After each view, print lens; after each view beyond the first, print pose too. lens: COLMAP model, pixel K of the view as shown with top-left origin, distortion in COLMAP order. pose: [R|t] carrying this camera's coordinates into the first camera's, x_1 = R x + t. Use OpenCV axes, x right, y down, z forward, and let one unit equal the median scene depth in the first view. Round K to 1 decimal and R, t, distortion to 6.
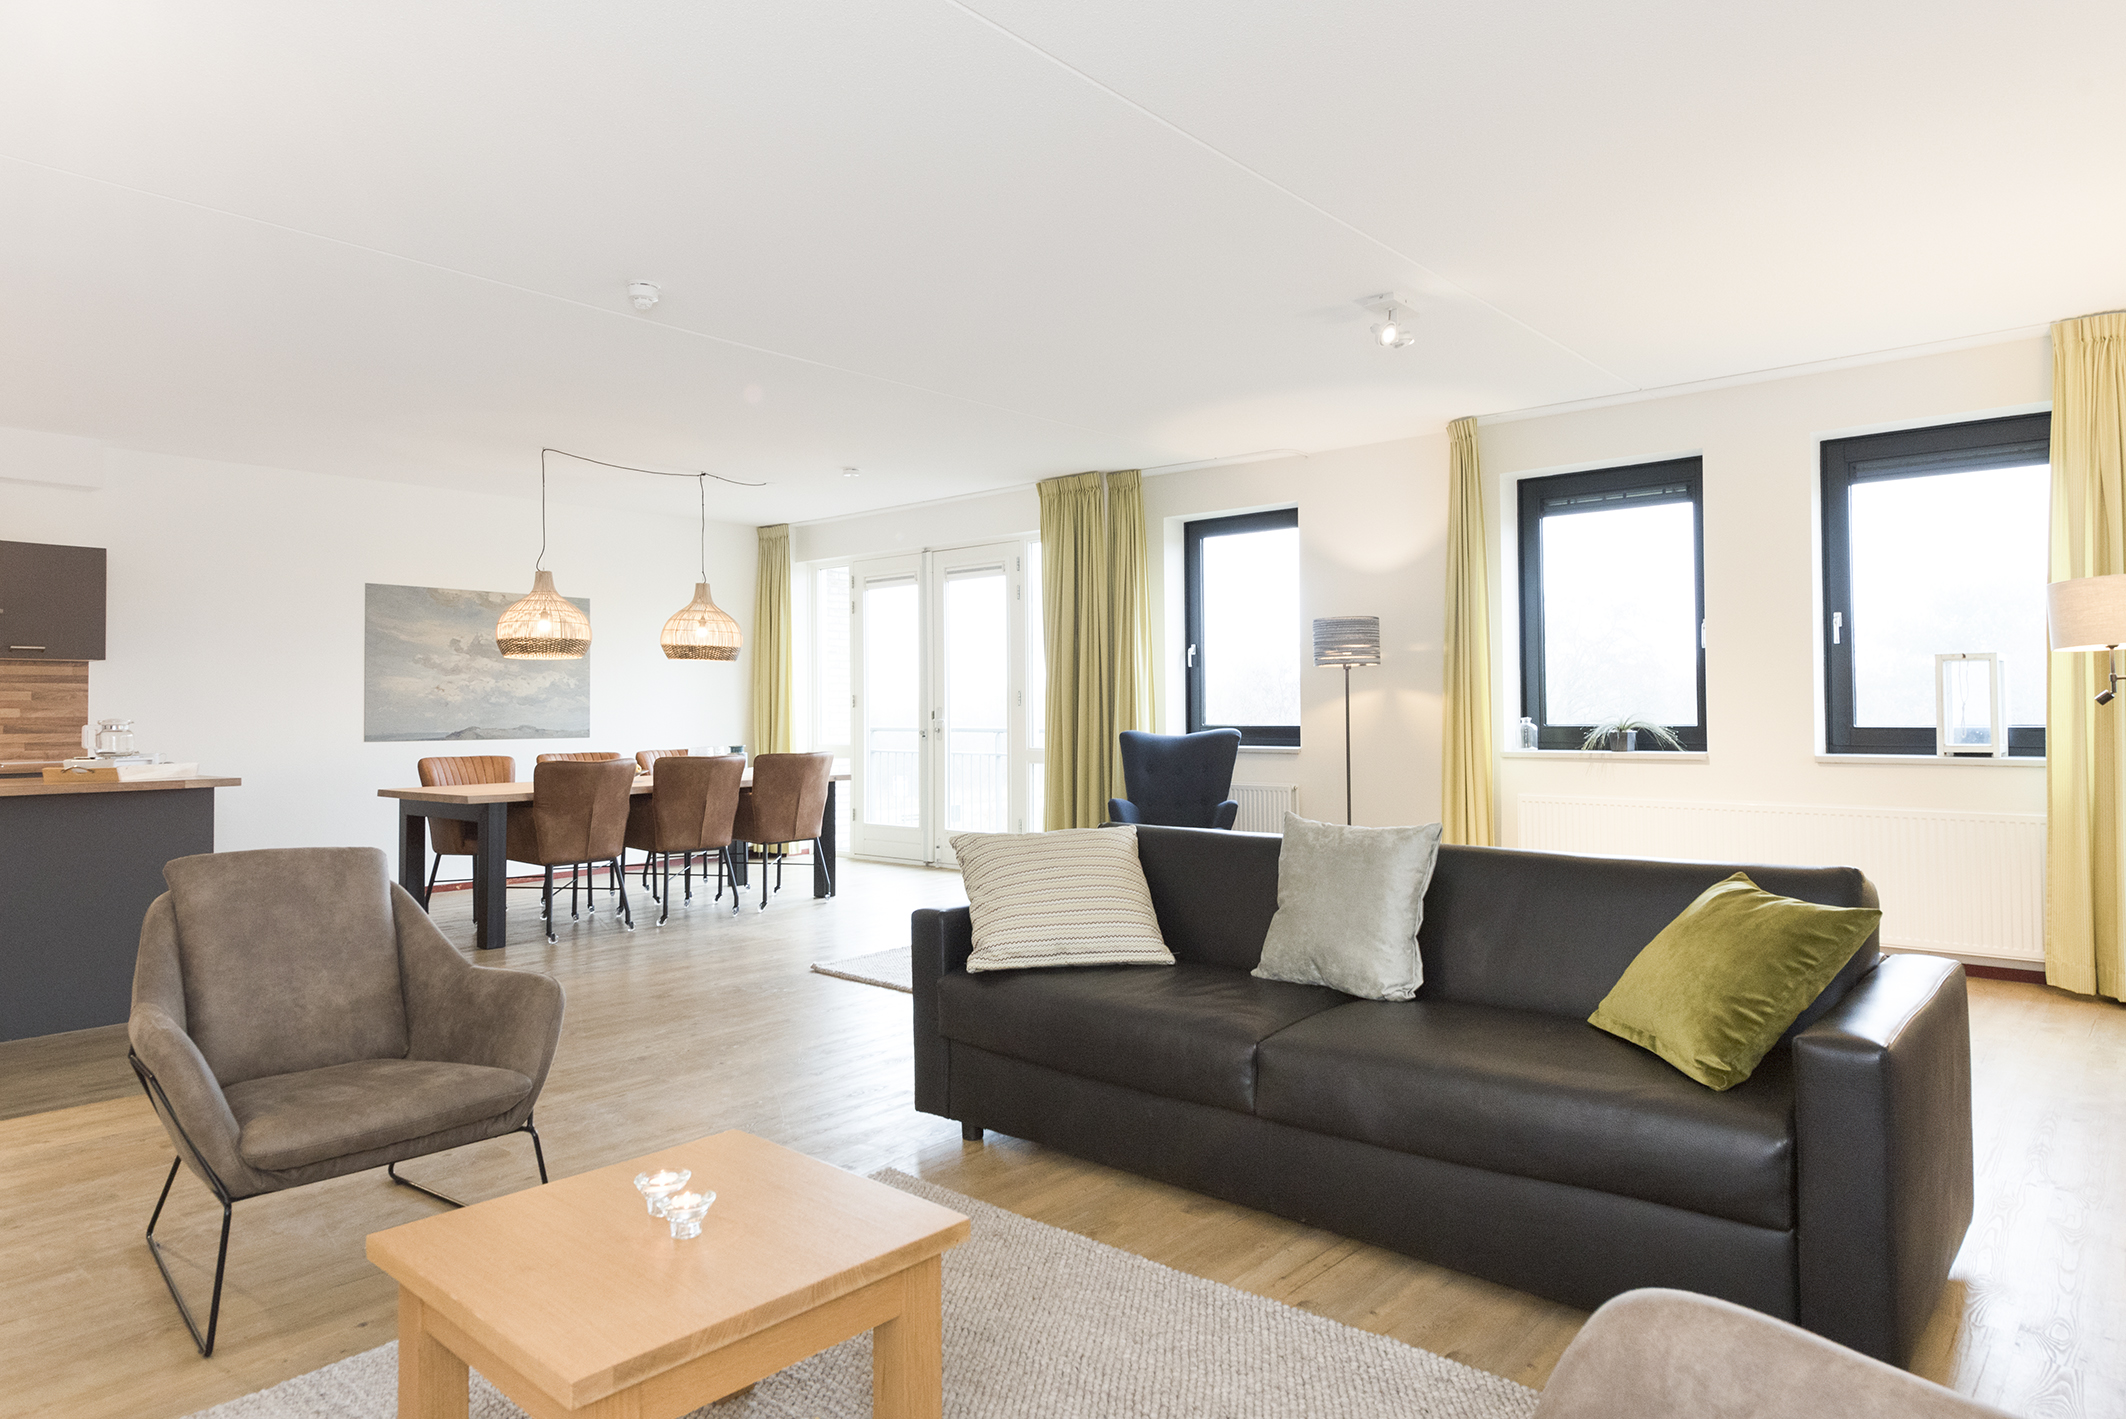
lens RADIAL K [[1287.3, 0, 1063.0], [0, 1287.3, 709.5], [0, 0, 1]] dist [0.009562, 0.000621]
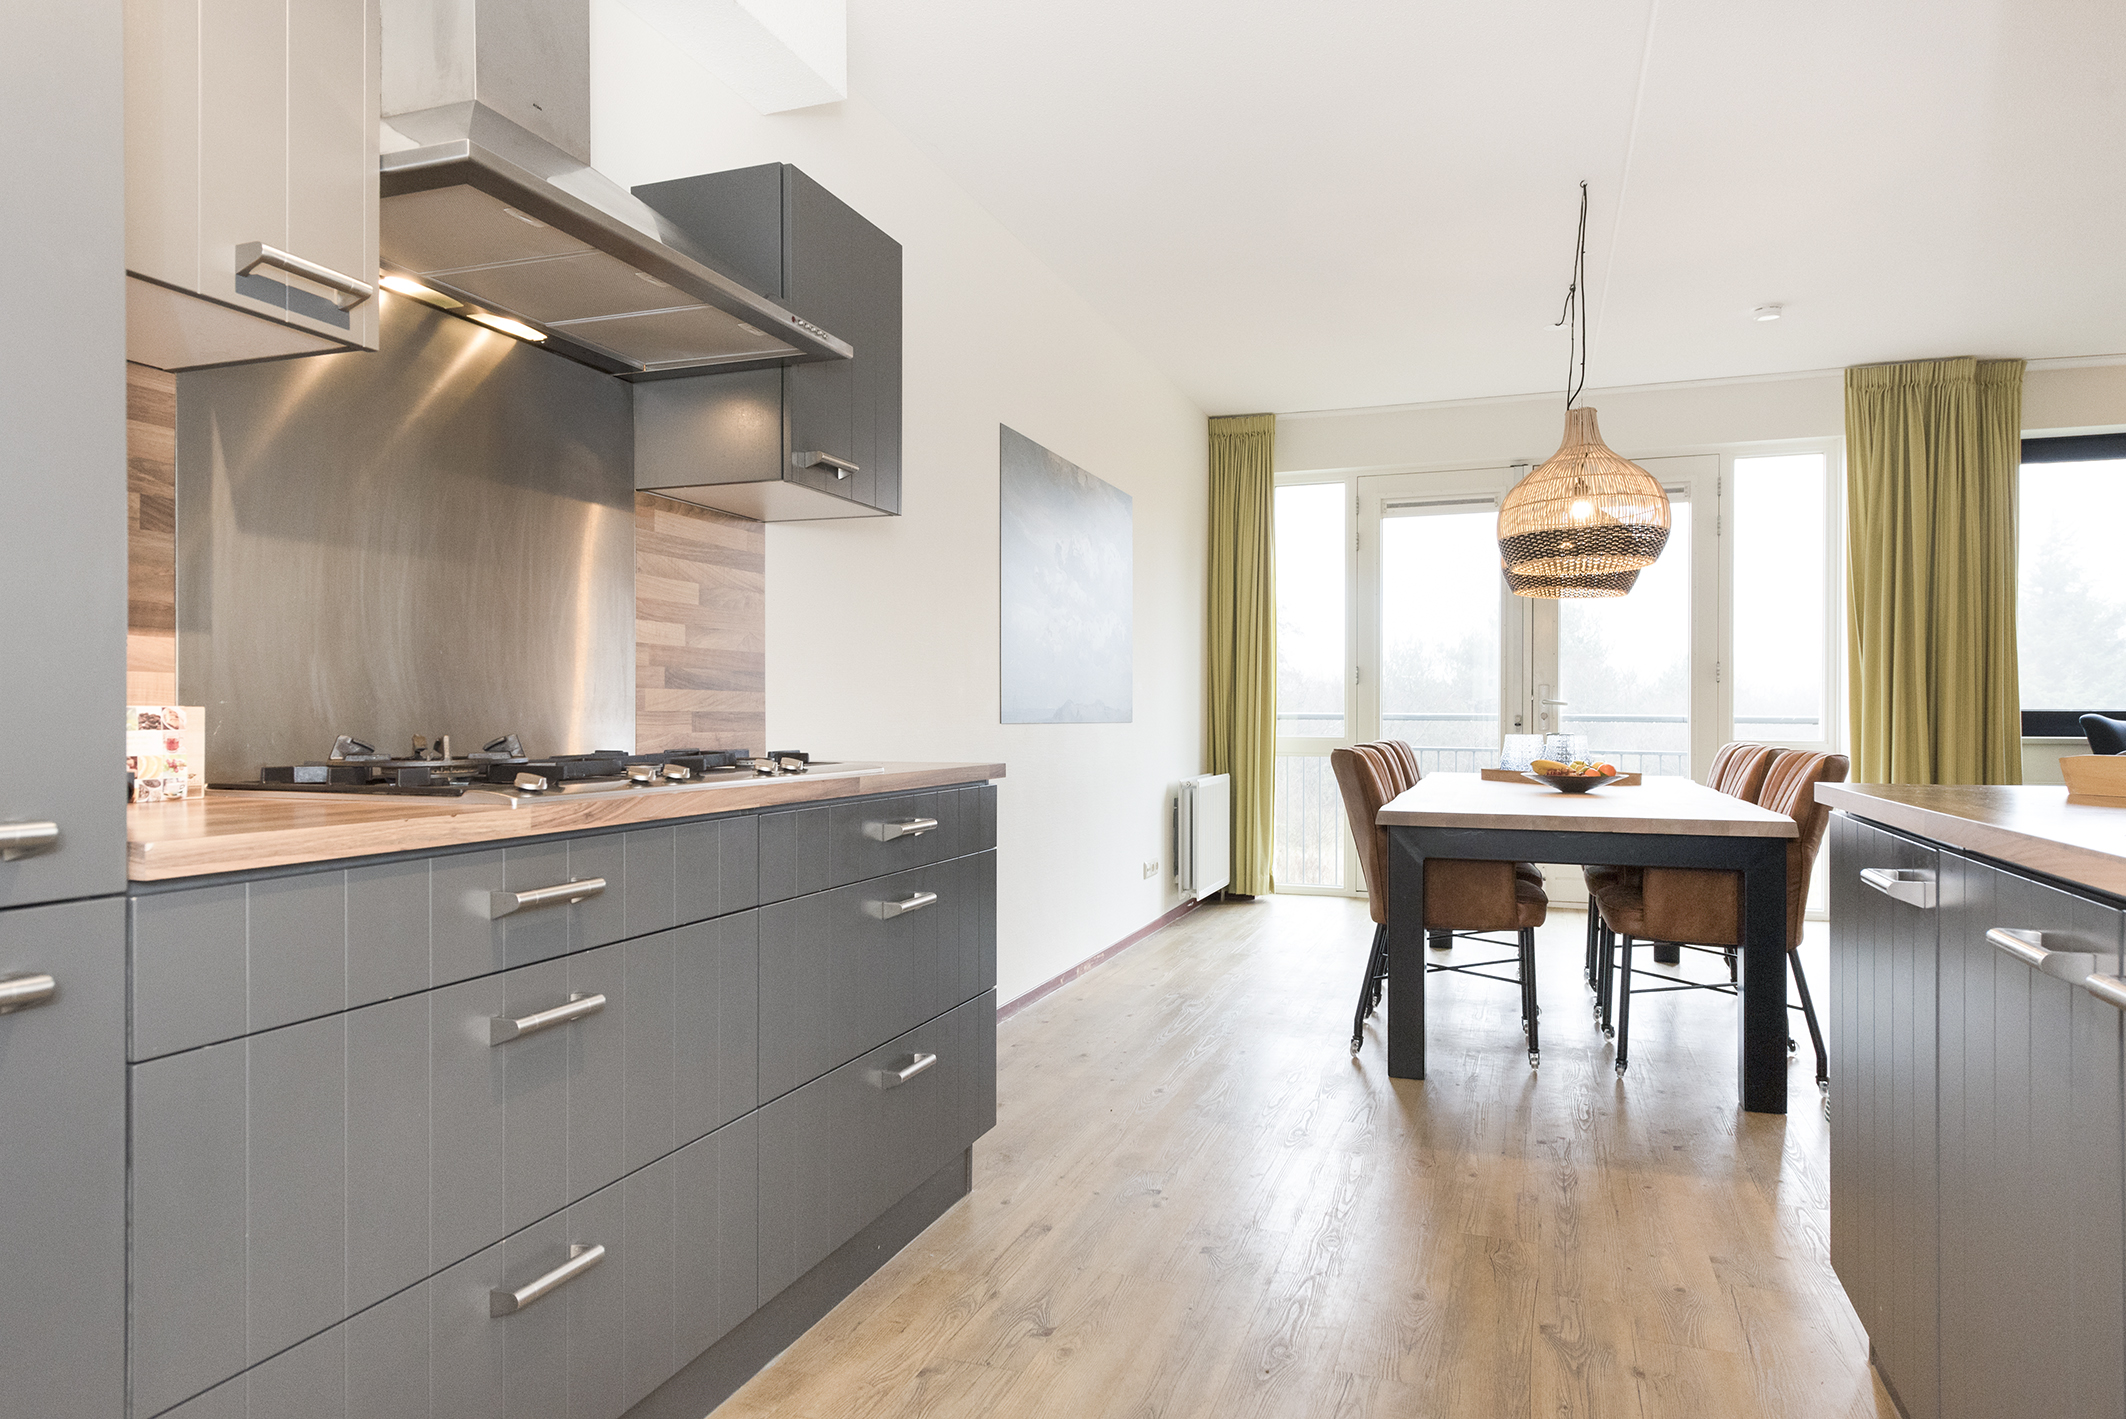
lens RADIAL K [[1287.3, 0, 1063.0], [0, 1287.3, 709.5], [0, 0, 1]] dist [0.009562, 0.000621]
pose [[0.927312, 0.008774, 0.374188, -0.722696], [-0.006677, 0.999954, -0.006900, 0.022820], [-0.374231, 0.003900, 0.927327, 0.513793]]
